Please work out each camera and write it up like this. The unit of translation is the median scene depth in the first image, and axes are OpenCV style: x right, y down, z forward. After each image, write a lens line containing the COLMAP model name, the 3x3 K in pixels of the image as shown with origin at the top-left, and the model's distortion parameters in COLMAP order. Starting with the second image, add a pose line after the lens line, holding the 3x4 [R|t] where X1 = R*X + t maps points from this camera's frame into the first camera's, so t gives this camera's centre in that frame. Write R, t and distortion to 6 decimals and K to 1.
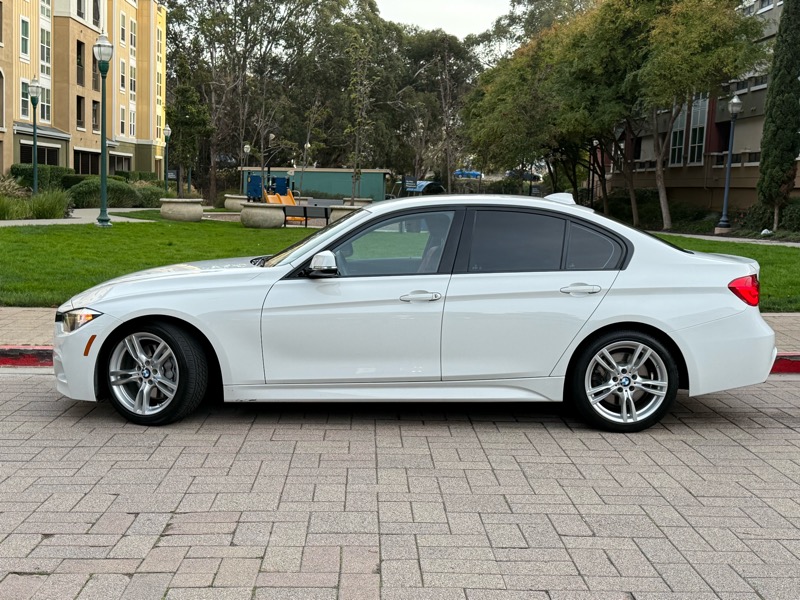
lens RADIAL K [[1044.9, 0, 396.8], [0, 1044.9, 295.4], [0, 0, 1]] dist [0.101263, 0.000000]
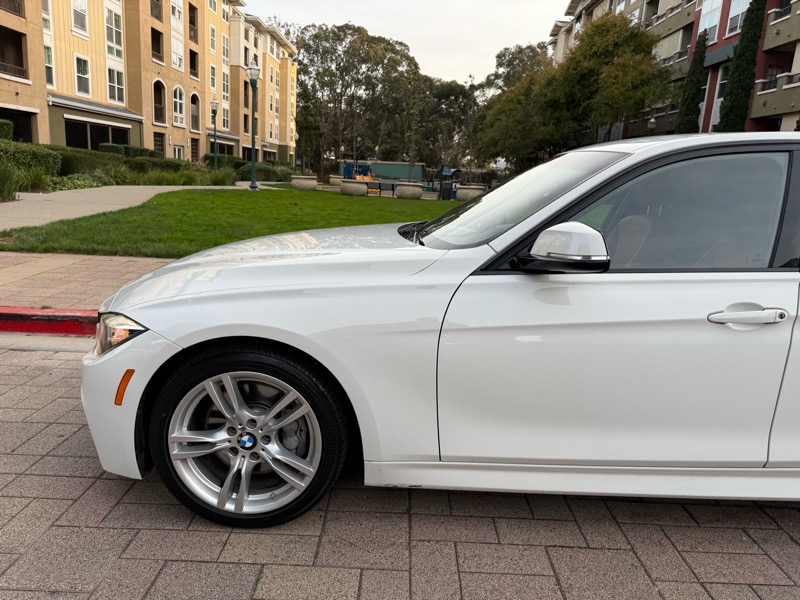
lens RADIAL K [[565.8, 0, 402.2], [0, 565.8, 294.5], [0, 0, 1]] dist [0.034434, -0.037324]
pose [[0.999161, 0.028831, -0.029080, -0.136819], [-0.025621, 0.994111, 0.105292, -0.033899], [0.031945, -0.104459, 0.994016, 0.699137]]
